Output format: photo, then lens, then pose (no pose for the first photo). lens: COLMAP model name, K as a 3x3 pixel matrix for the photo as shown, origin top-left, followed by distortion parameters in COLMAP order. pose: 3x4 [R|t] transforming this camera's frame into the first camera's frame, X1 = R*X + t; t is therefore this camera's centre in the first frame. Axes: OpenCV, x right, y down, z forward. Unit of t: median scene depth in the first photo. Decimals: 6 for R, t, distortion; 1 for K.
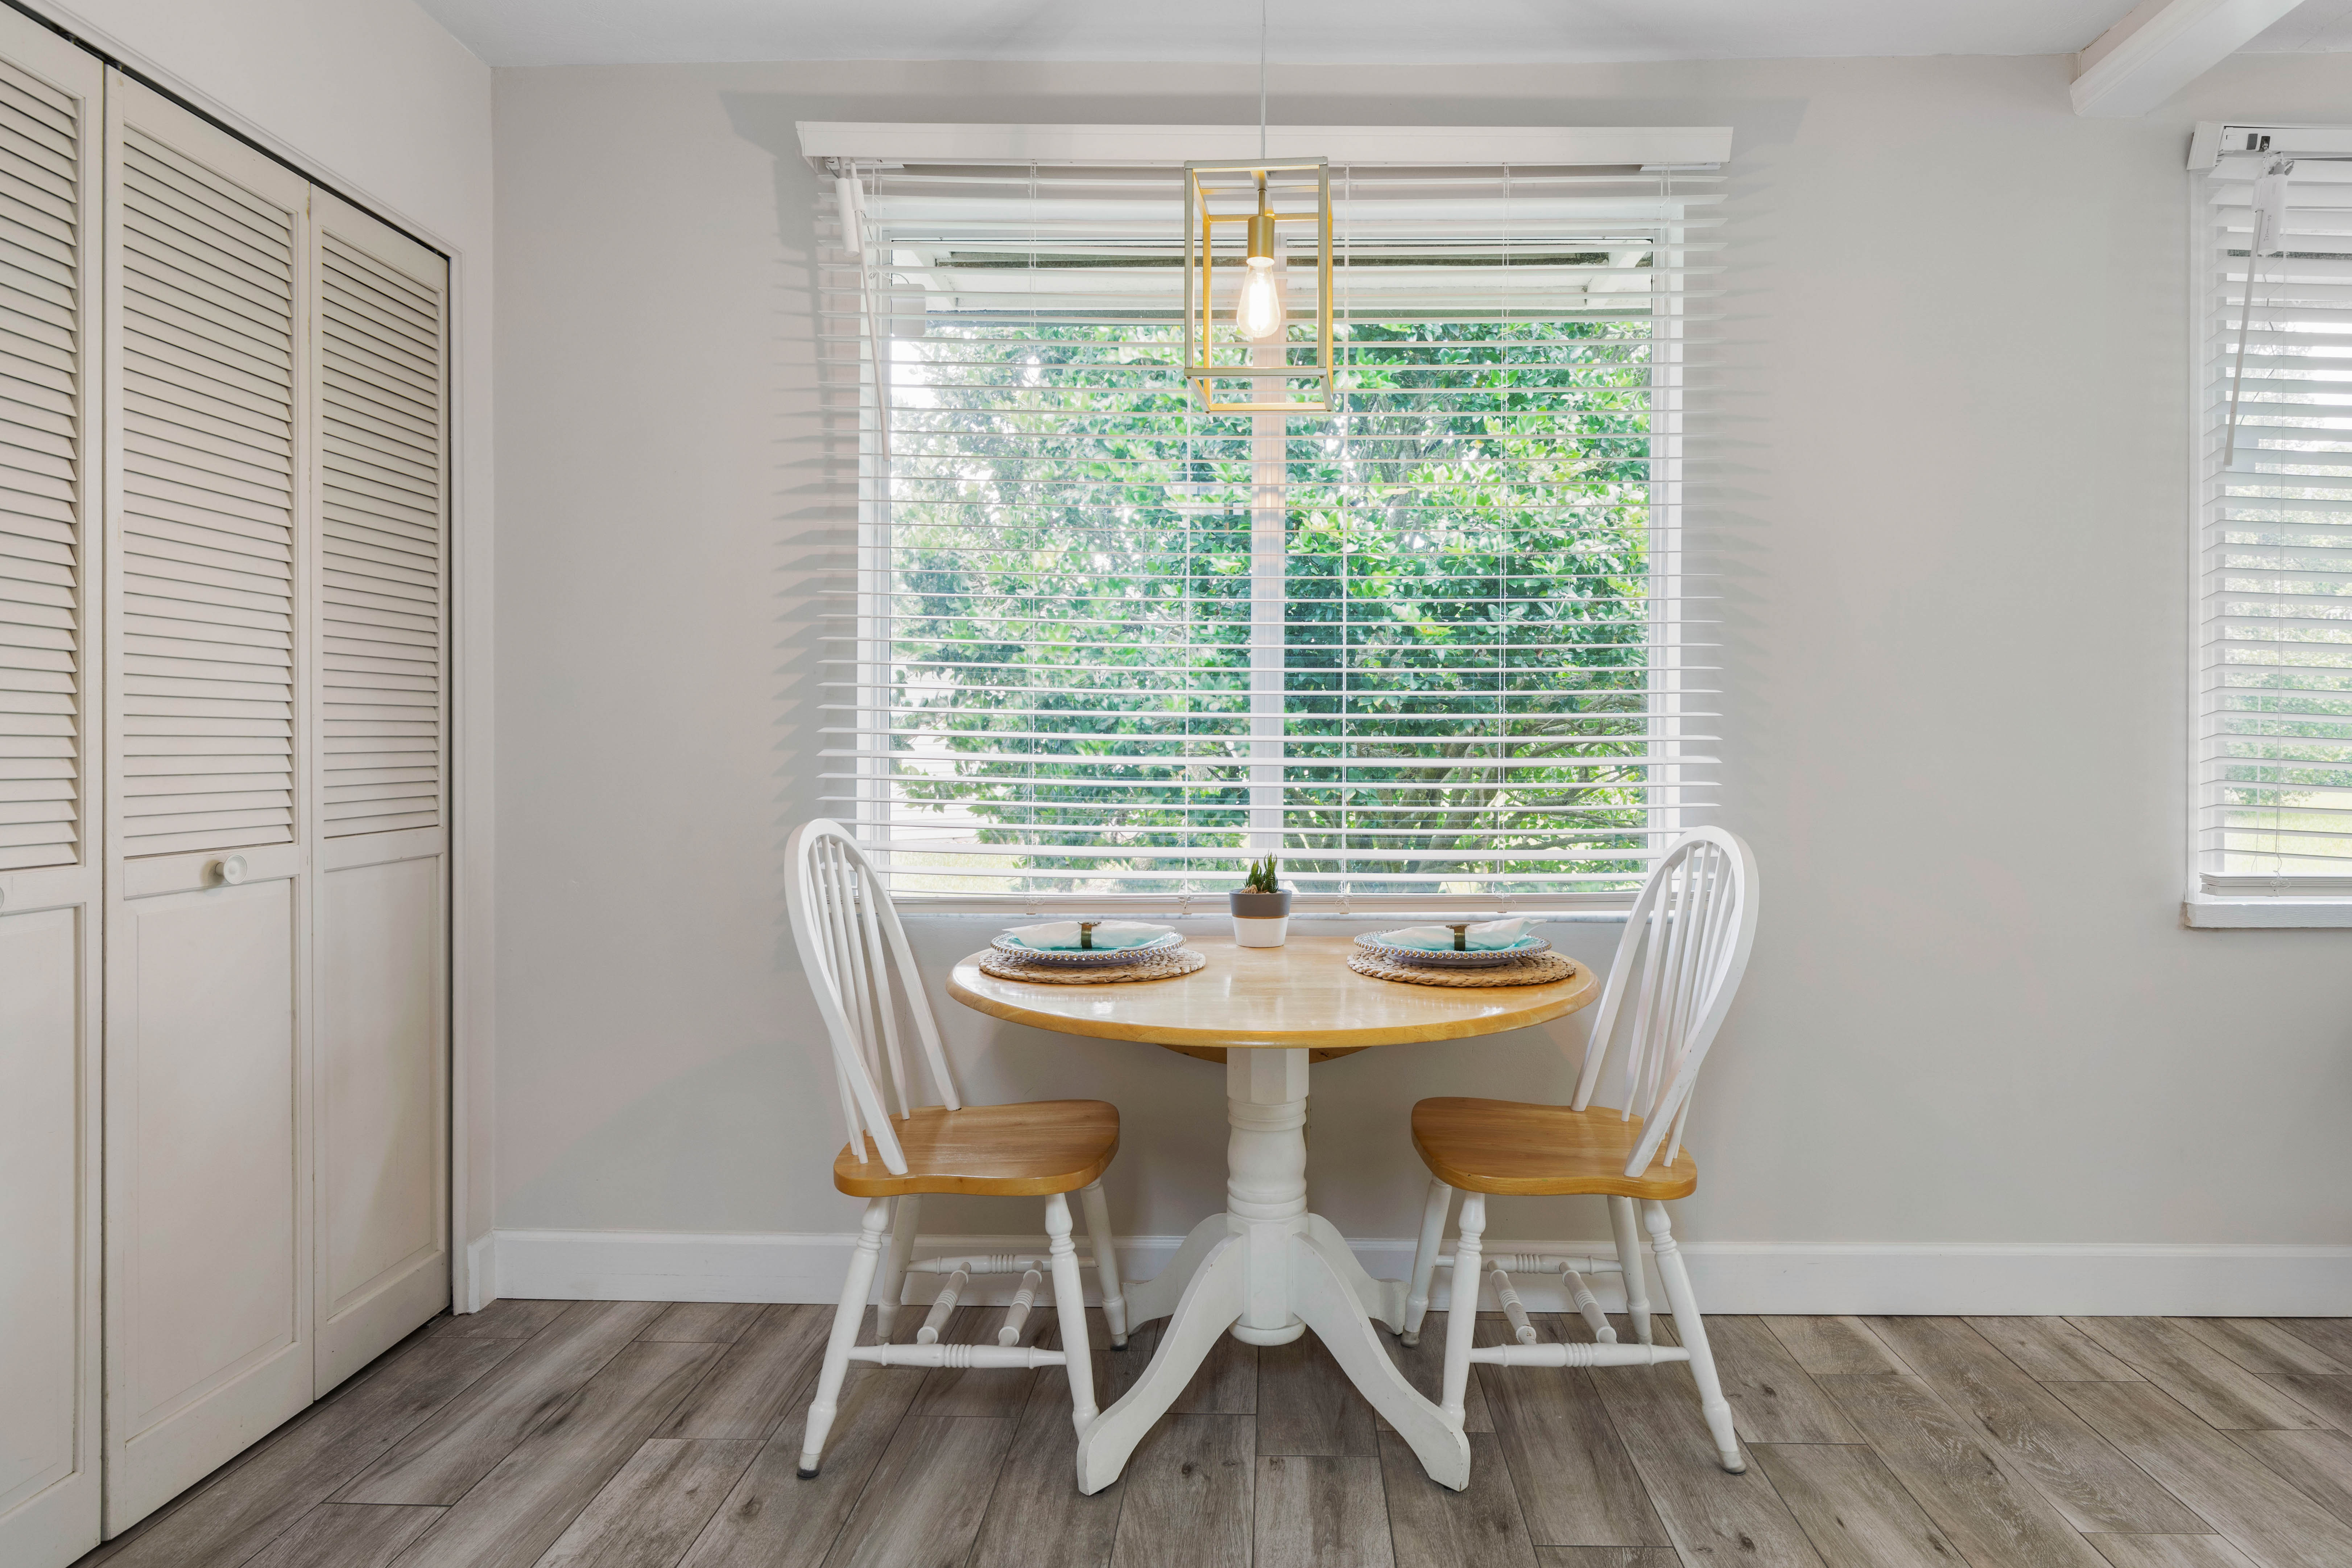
lens RADIAL K [[1316.8, 0, 1230.7], [0, 1316.8, 762.9], [0, 0, 1]] dist [0.000105, -0.001648]
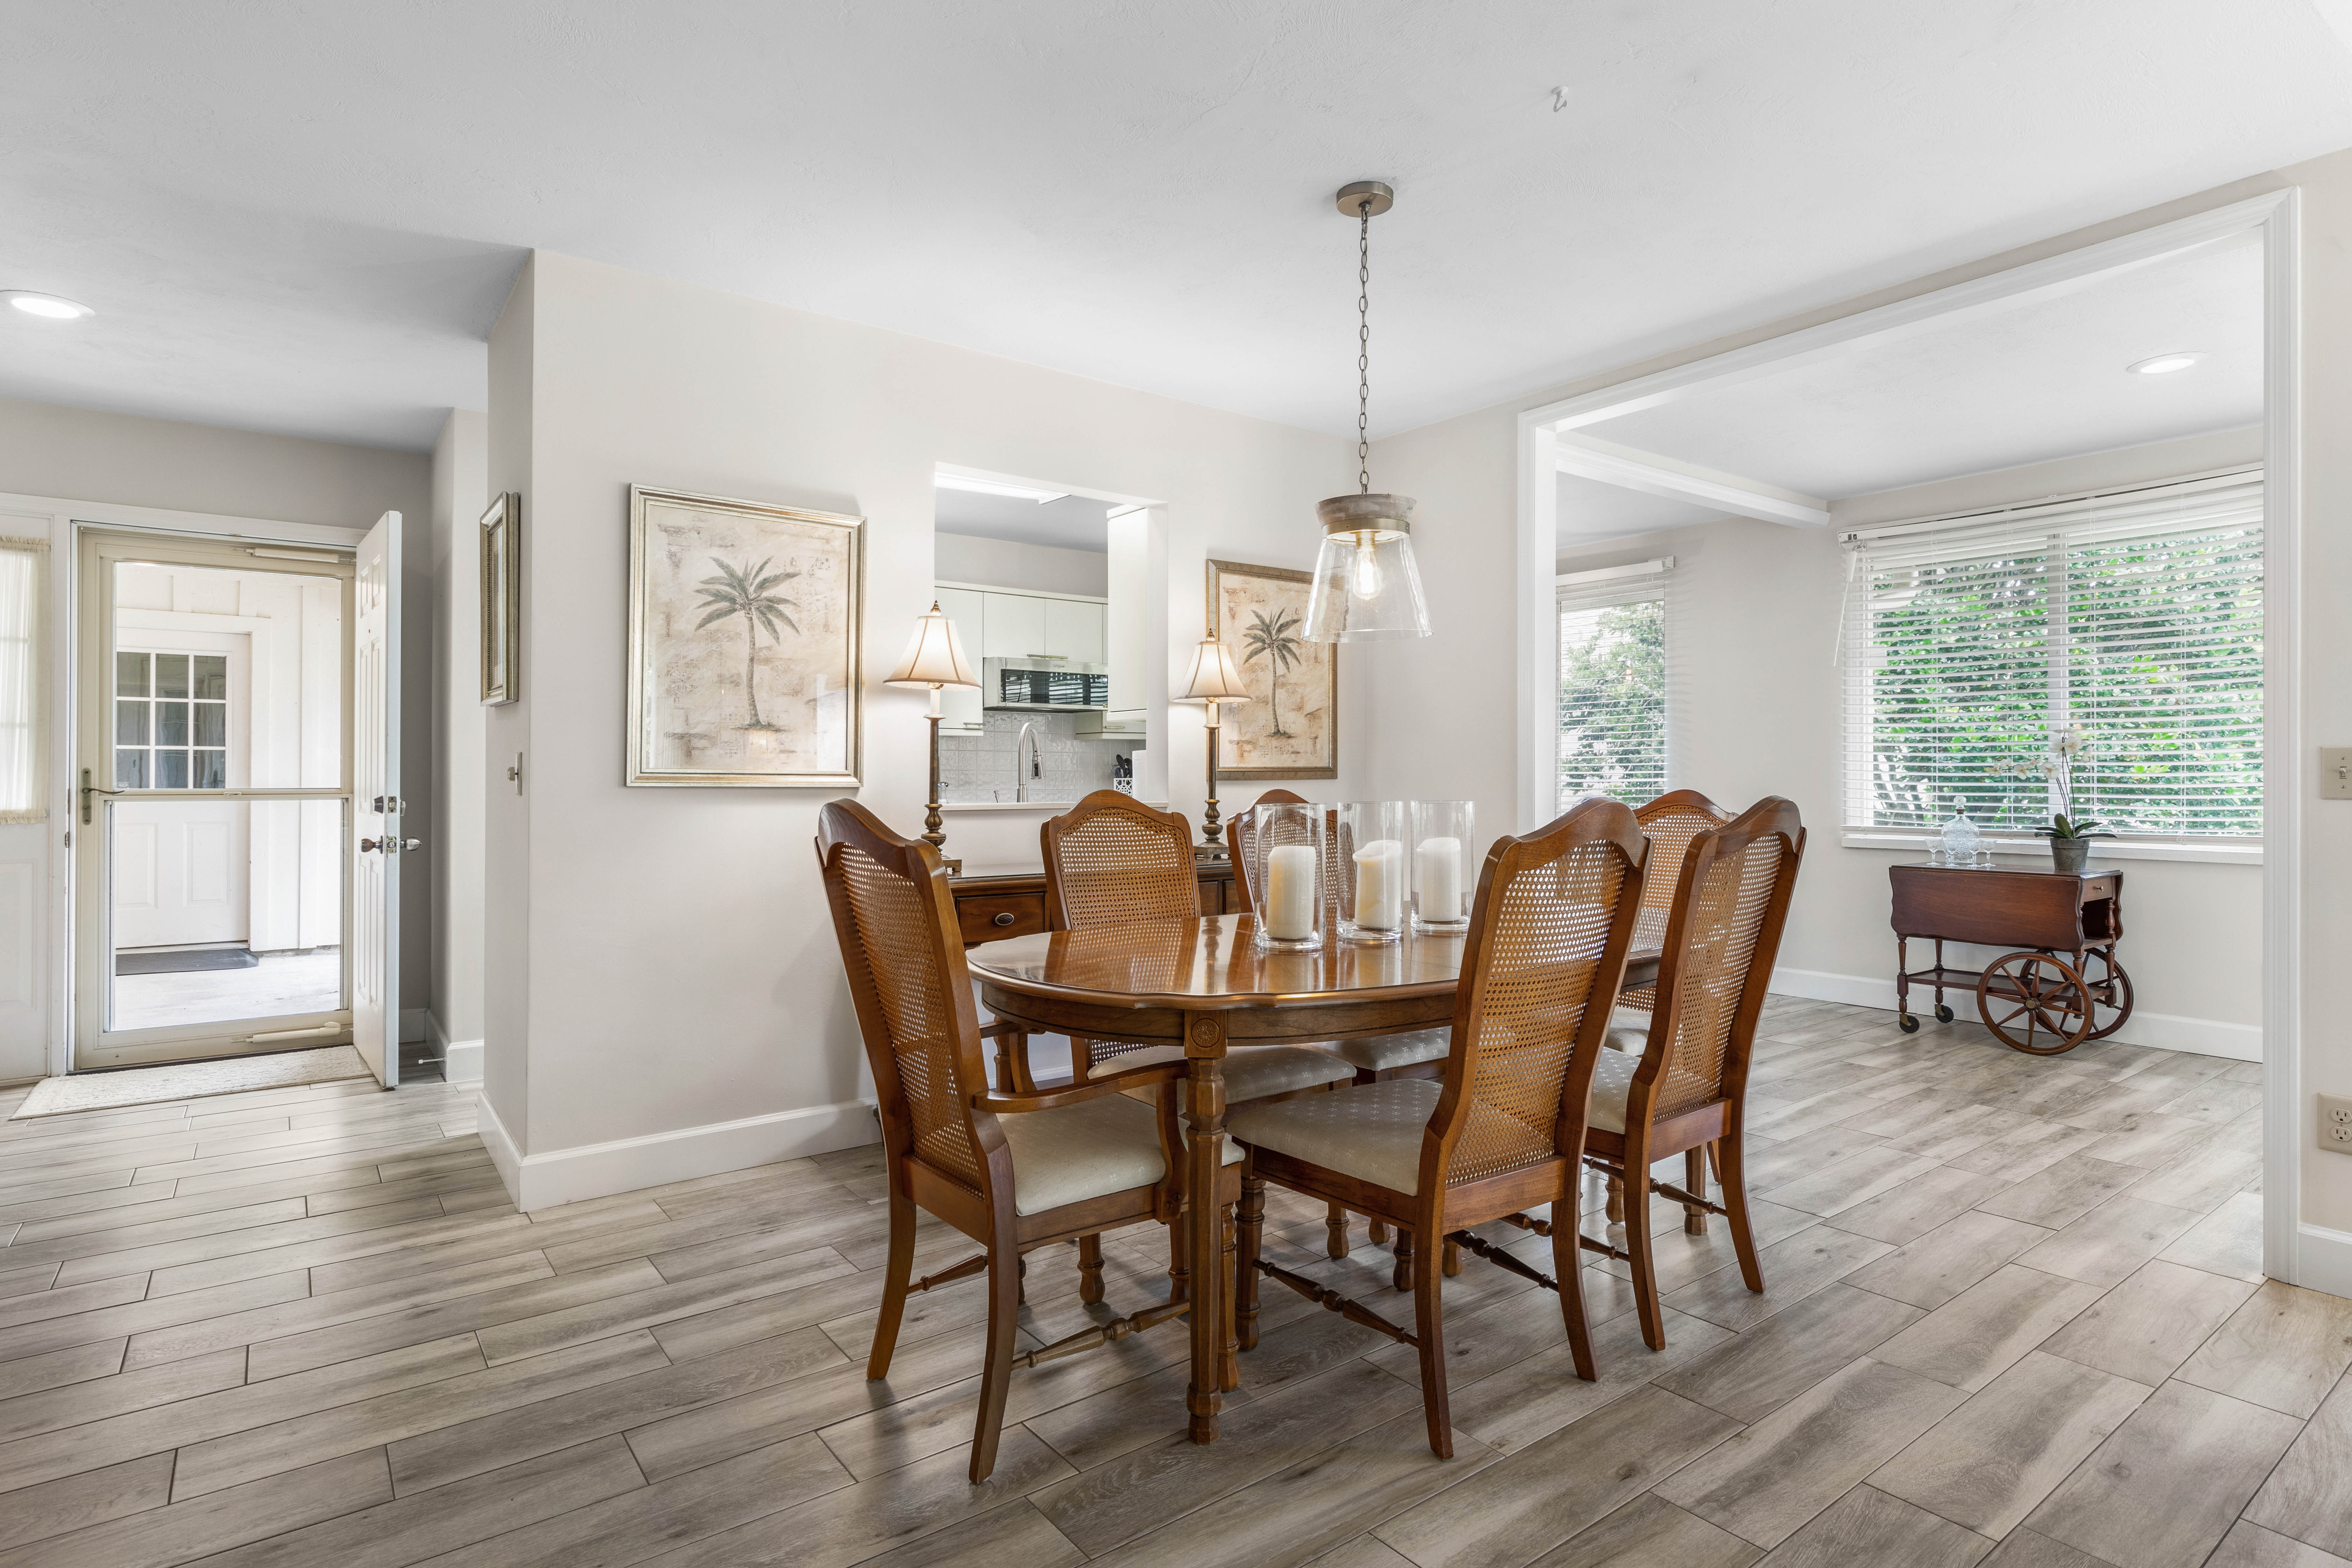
lens RADIAL K [[1220.5, 0, 1197.9], [0, 1220.5, 763.8], [0, 0, 1]] dist [-0.007674, -0.001878]
pose [[0.628632, -0.008161, -0.777660, 1.815676], [-0.006348, 0.999858, -0.015625, 0.011327], [0.777677, 0.014759, 0.628490, -1.455169]]
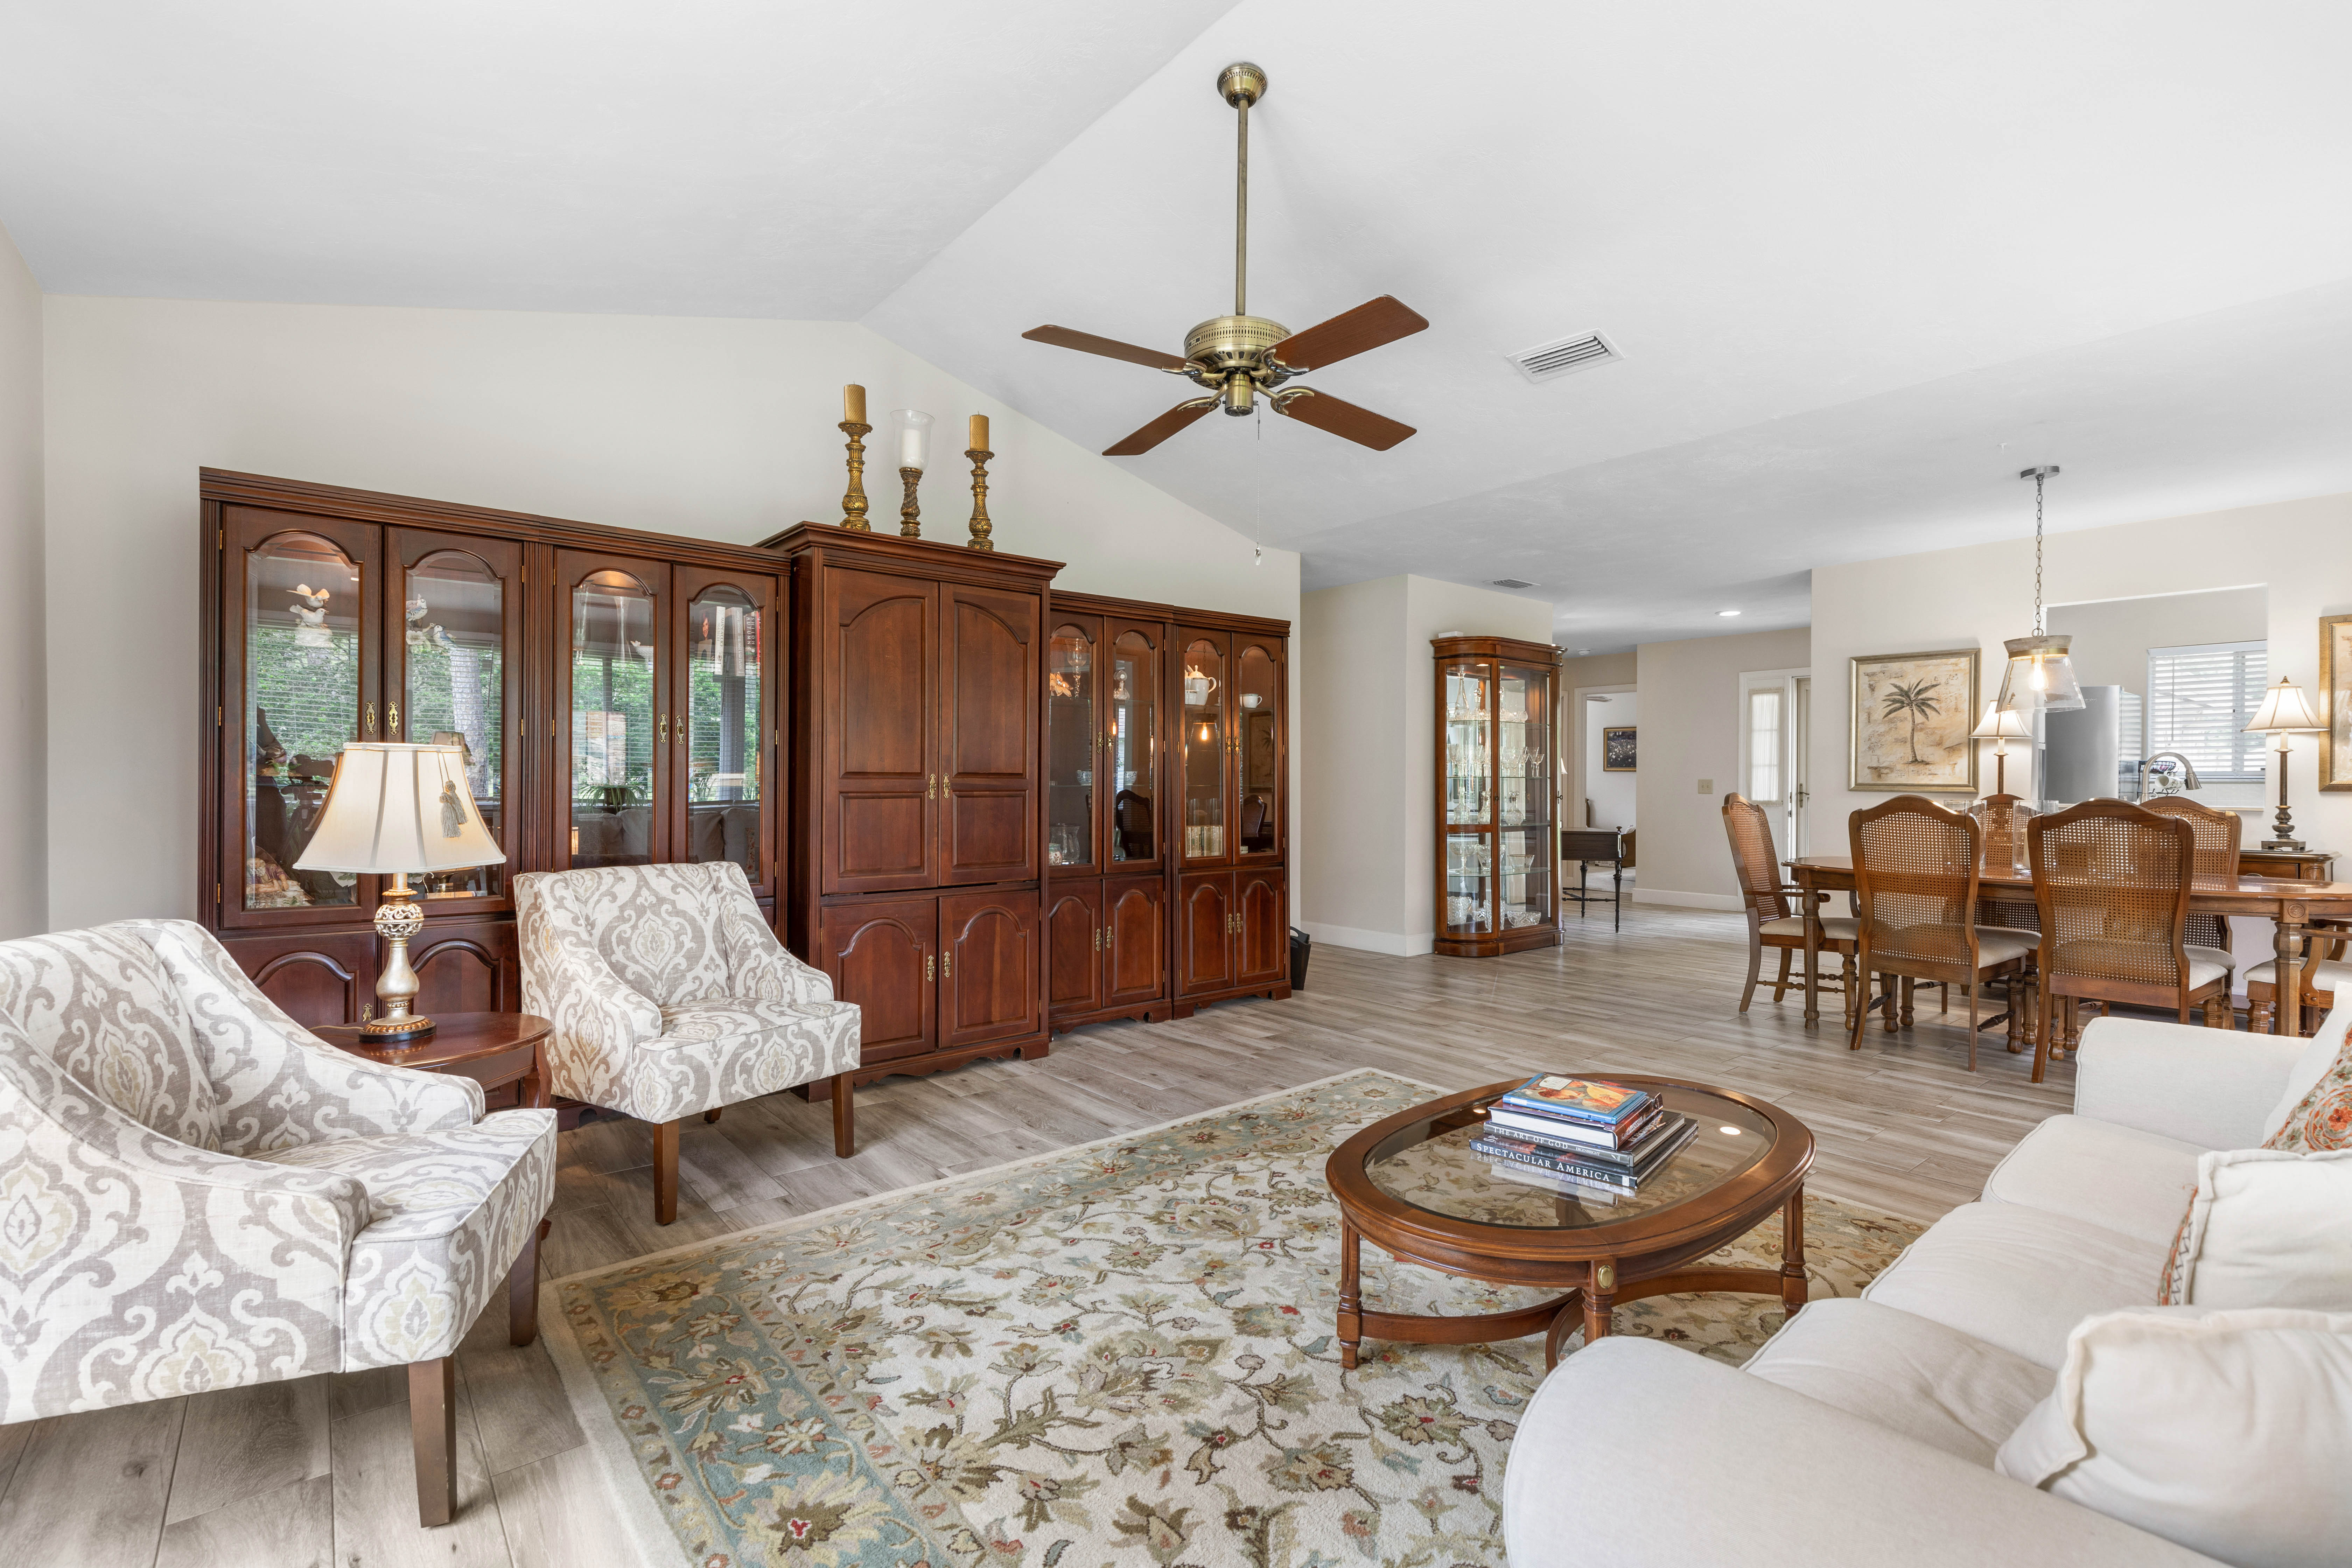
lens RADIAL K [[1063.0, 0, 1200.1], [0, 1063.0, 795.7], [0, 0, 1]] dist [-0.000158, -0.002356]
pose [[-0.751607, 0.002249, -0.659608, 3.316043], [-0.012353, 0.999771, 0.017485, 0.005365], [0.659496, 0.021290, -0.751407, -0.201286]]
